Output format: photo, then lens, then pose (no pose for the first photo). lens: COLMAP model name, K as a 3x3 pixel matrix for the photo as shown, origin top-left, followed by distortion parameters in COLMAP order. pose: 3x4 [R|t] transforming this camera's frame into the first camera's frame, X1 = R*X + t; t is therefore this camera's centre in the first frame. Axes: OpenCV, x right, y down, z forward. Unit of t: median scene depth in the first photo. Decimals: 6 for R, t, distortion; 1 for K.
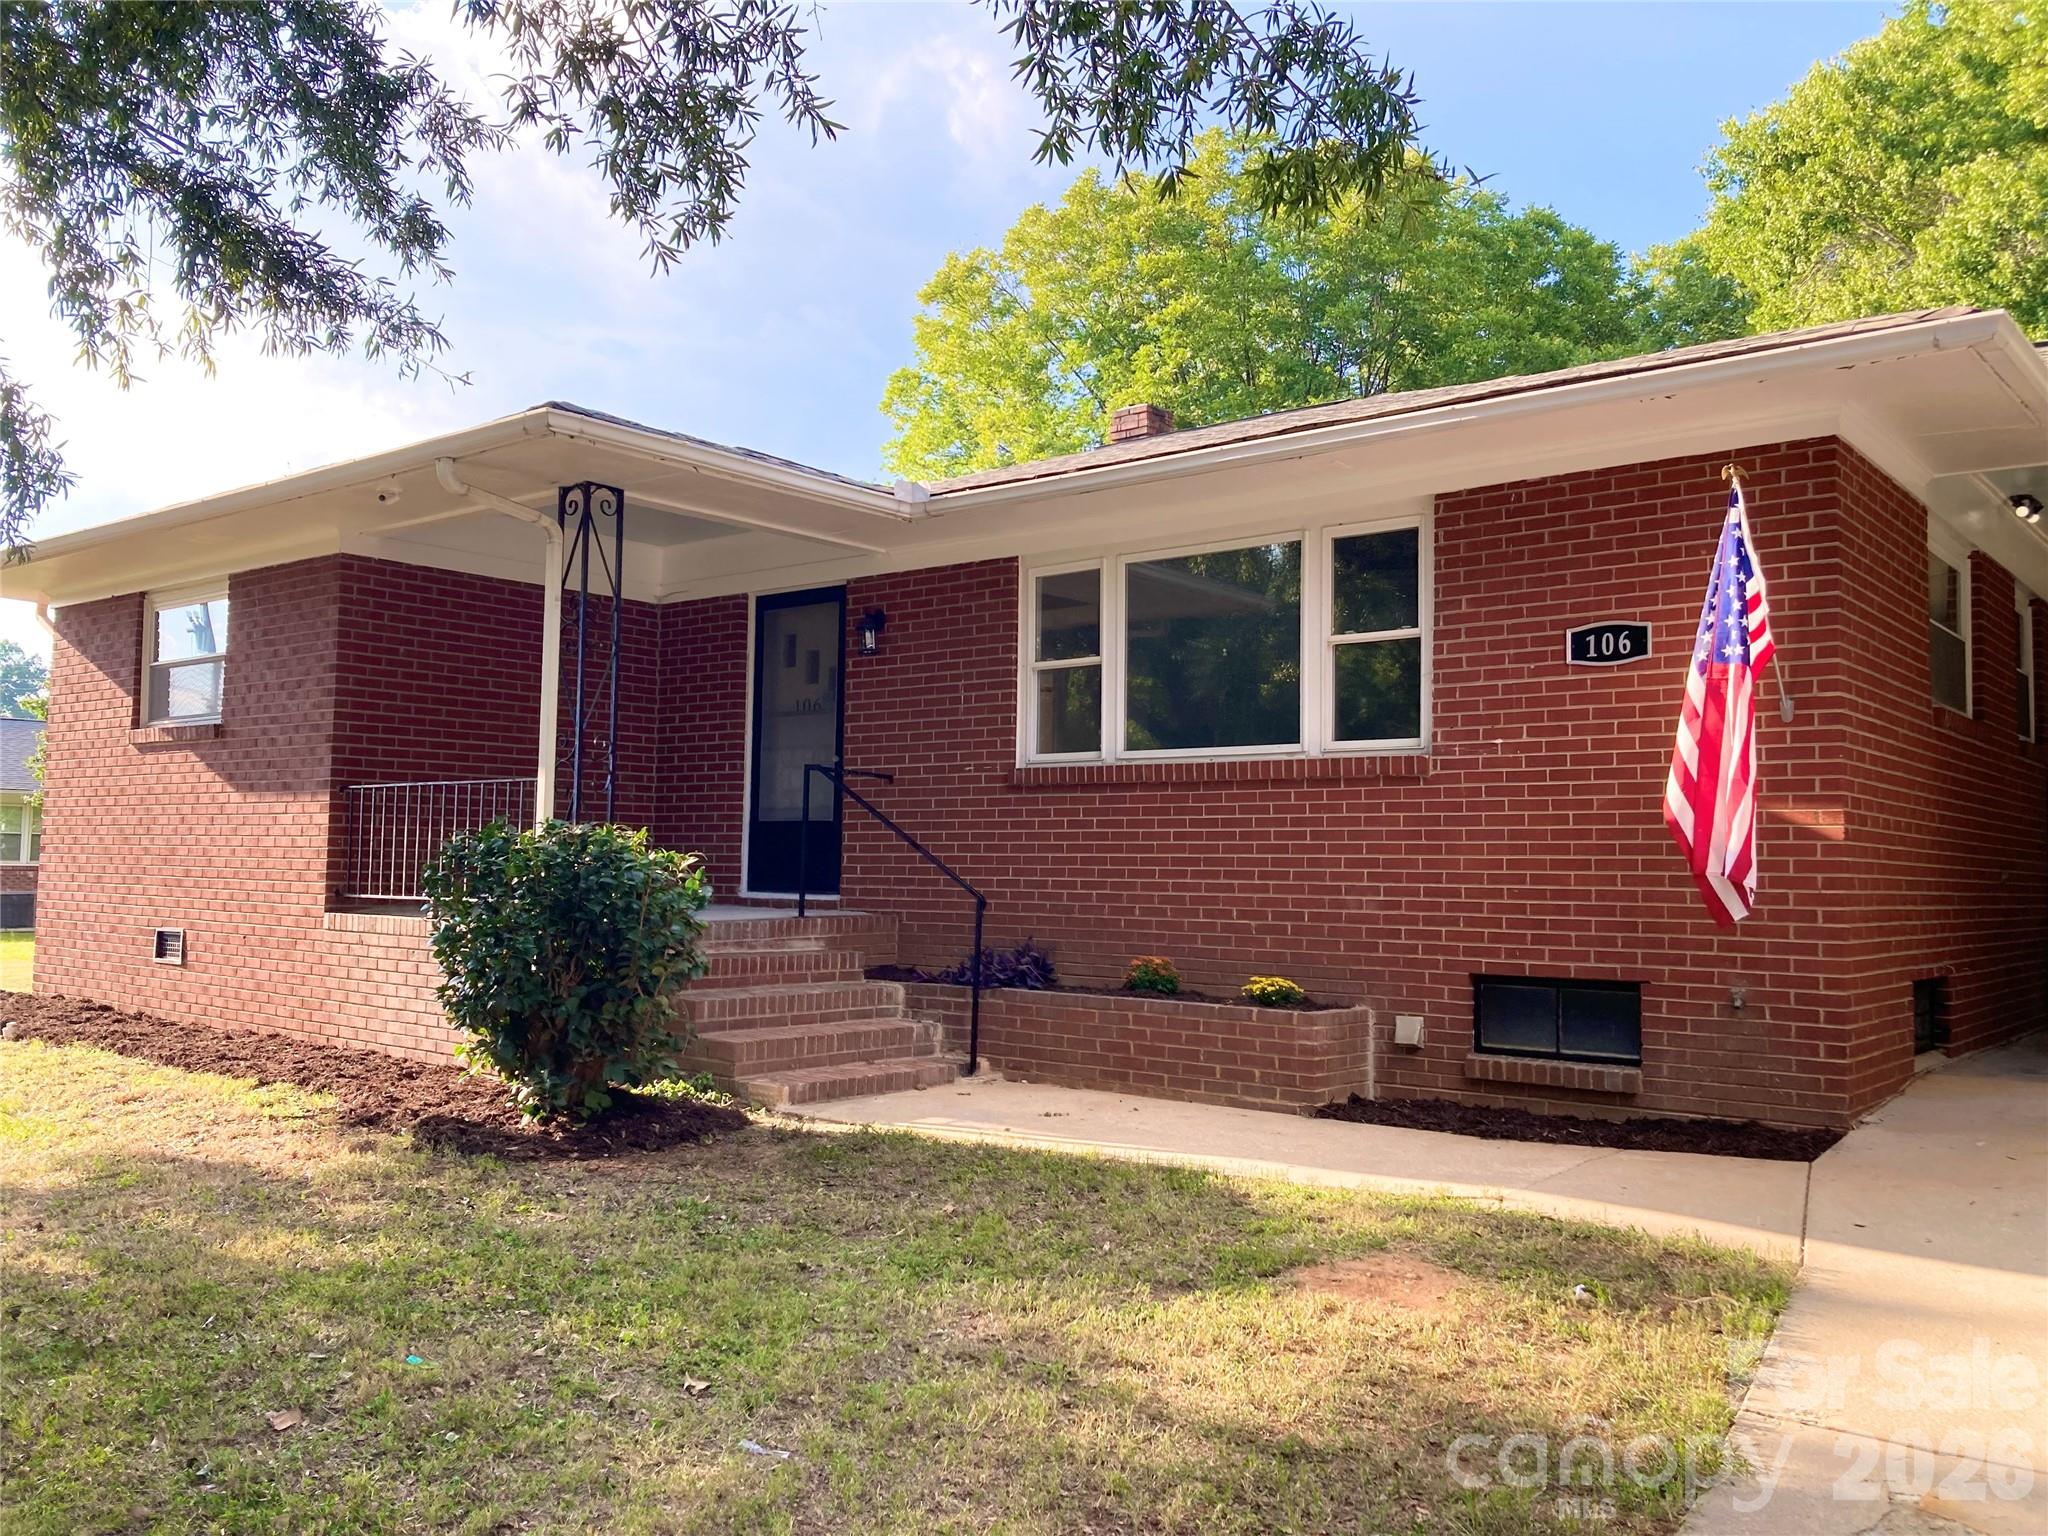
lens RADIAL K [[1663.6, 0, 1024.0], [0, 1663.6, 768.0], [0, 0, 1]] dist [0.099612, -0.211867]
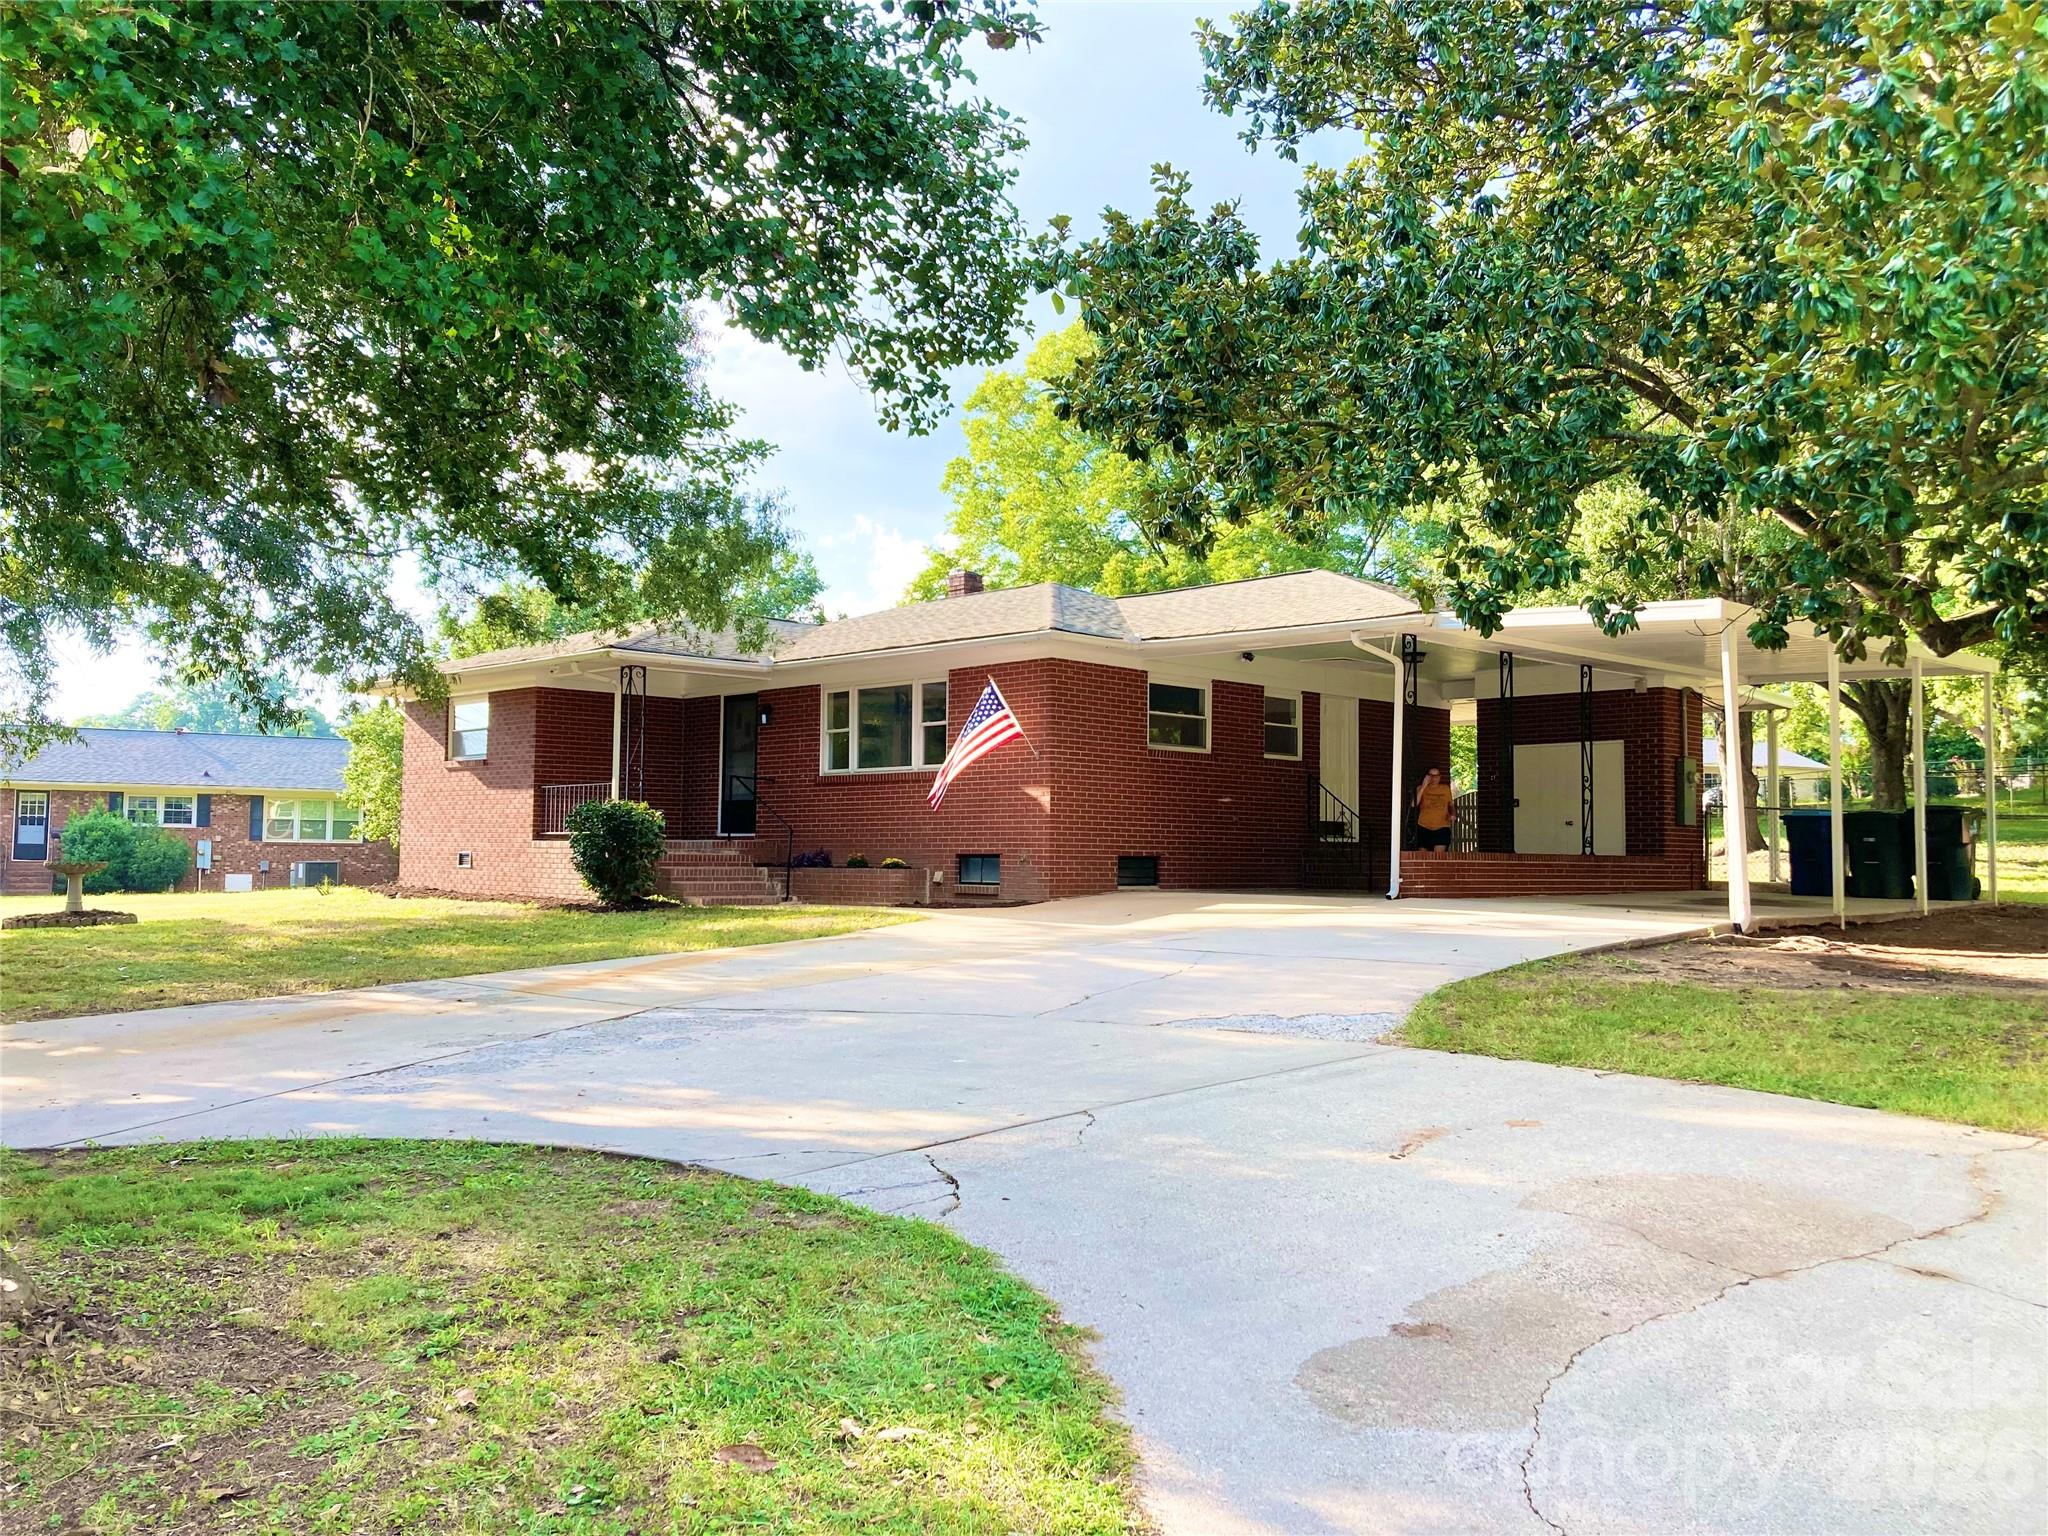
lens RADIAL K [[1708.8, 0, 1057.9], [0, 1708.8, 764.2], [0, 0, 1]] dist [0.100549, -0.000391]
pose [[0.994971, -0.011452, -0.099506, 0.594909], [0.012085, 0.999910, 0.005756, -0.027396], [0.099431, -0.006930, 0.995020, -1.416695]]
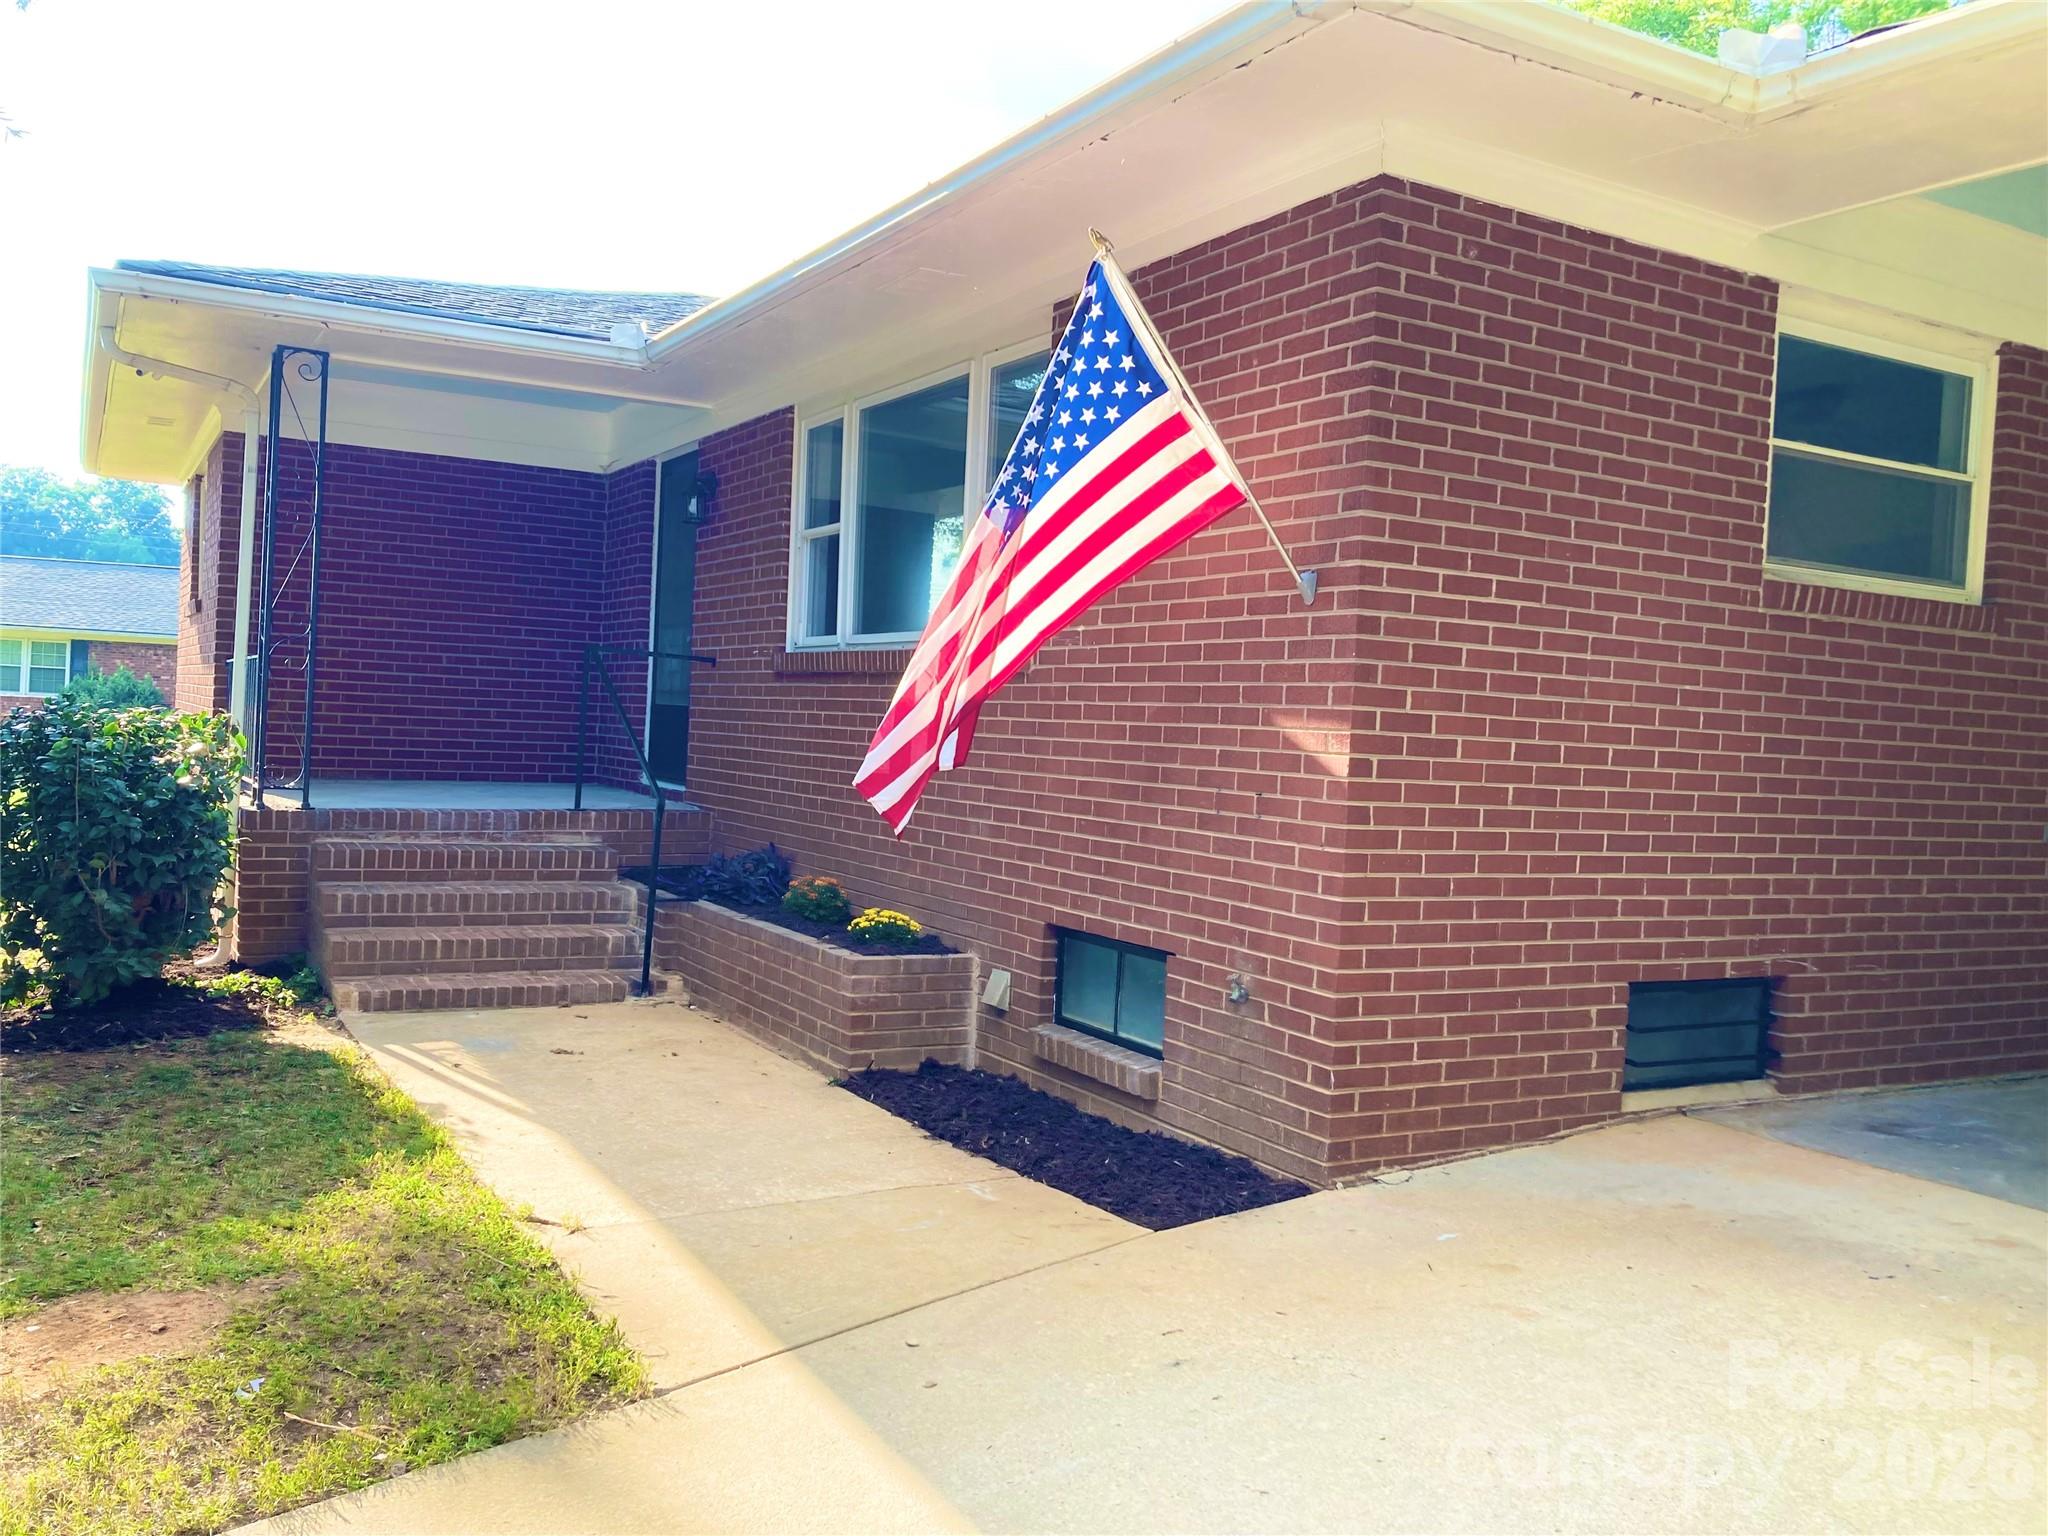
lens RADIAL K [[1663.6, 0, 1024.0], [0, 1663.6, 768.0], [0, 0, 1]] dist [0.099612, -0.211867]
pose [[0.928968, 0.038213, -0.368183, 0.464145], [-0.010110, 0.996905, 0.077959, -0.009507], [0.370022, -0.068699, 0.926479, 0.238241]]
